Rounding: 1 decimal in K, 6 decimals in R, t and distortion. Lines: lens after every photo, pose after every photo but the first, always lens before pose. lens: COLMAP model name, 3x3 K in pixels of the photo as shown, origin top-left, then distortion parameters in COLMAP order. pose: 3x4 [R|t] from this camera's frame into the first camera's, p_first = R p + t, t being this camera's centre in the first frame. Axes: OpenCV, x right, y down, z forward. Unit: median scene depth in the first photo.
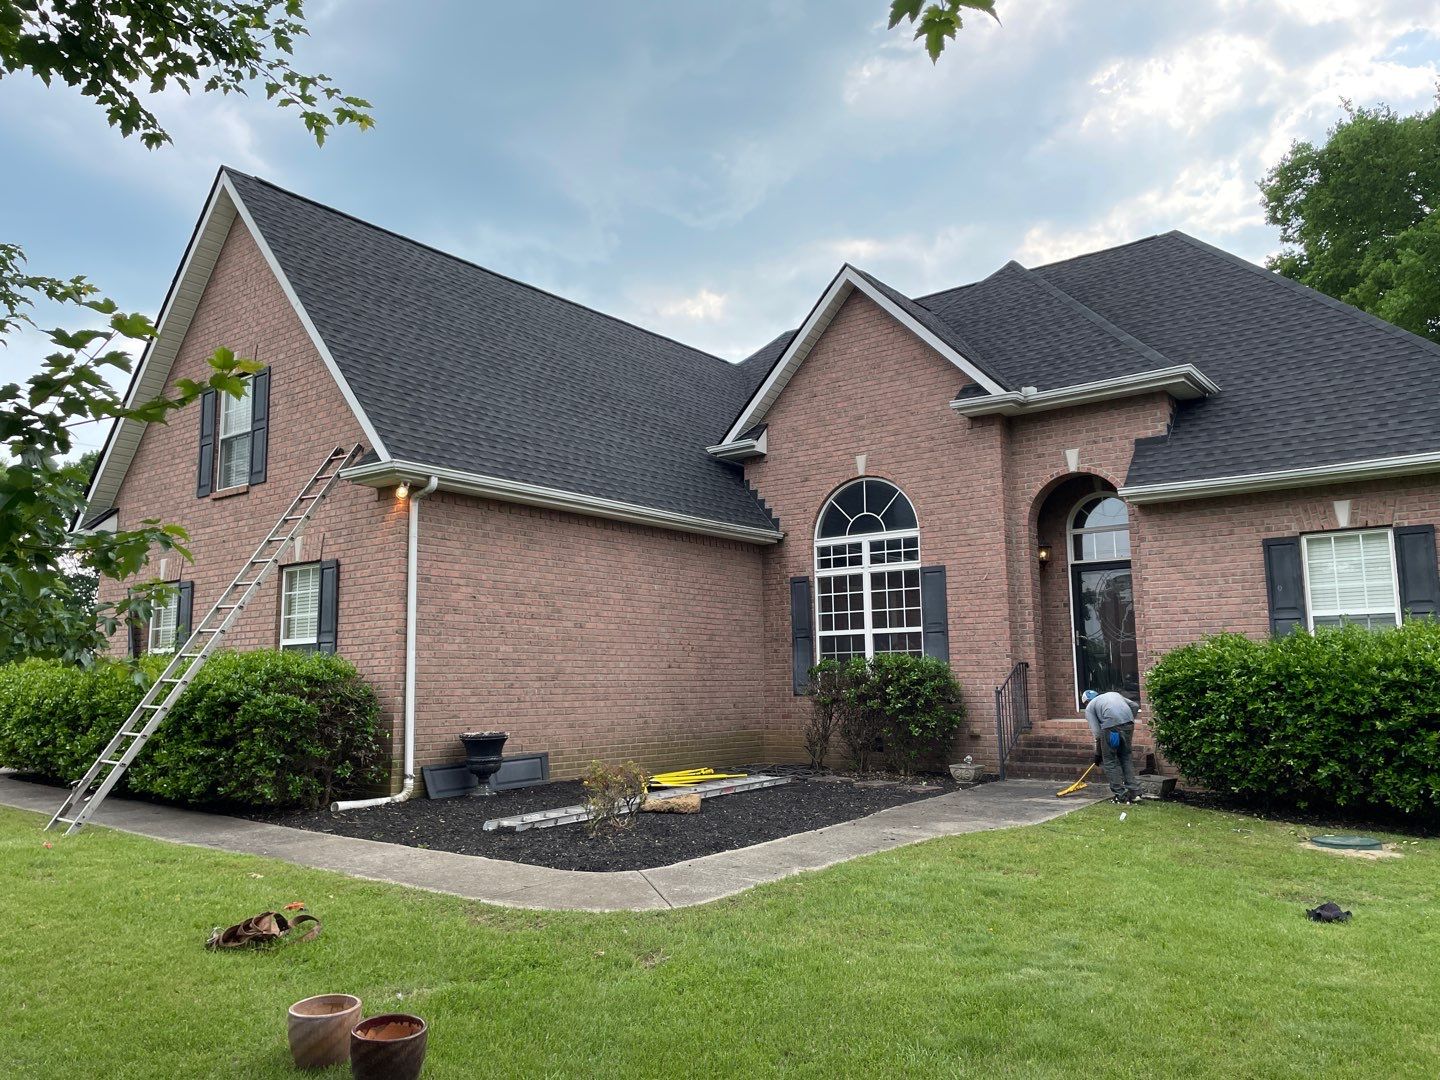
lens RADIAL K [[1078.1, 0, 720.0], [0, 1078.1, 540.0], [0, 0, 1]] dist [0.068458, -0.043223]
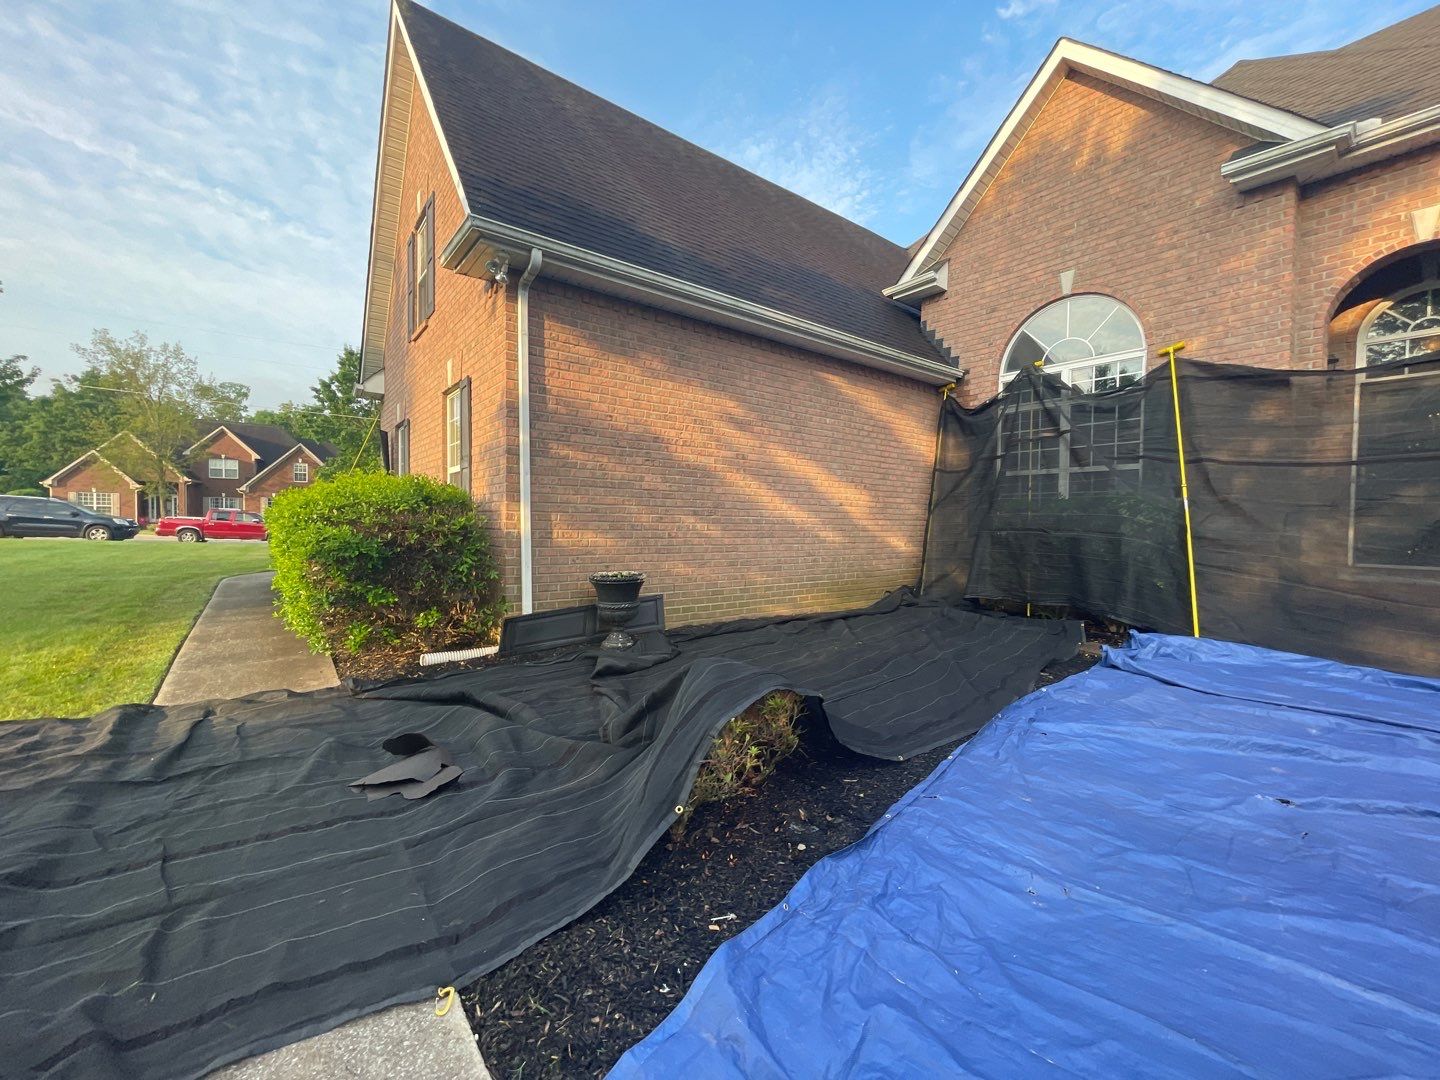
lens RADIAL K [[592.2, 0, 712.3], [0, 592.2, 535.0], [0, 0, 1]] dist [0.001557, 0.000319]
pose [[0.966750, 0.028939, -0.254081, -0.021512], [0.011152, 0.987860, 0.154946, 0.058308], [0.255481, -0.152627, 0.954691, 0.439459]]
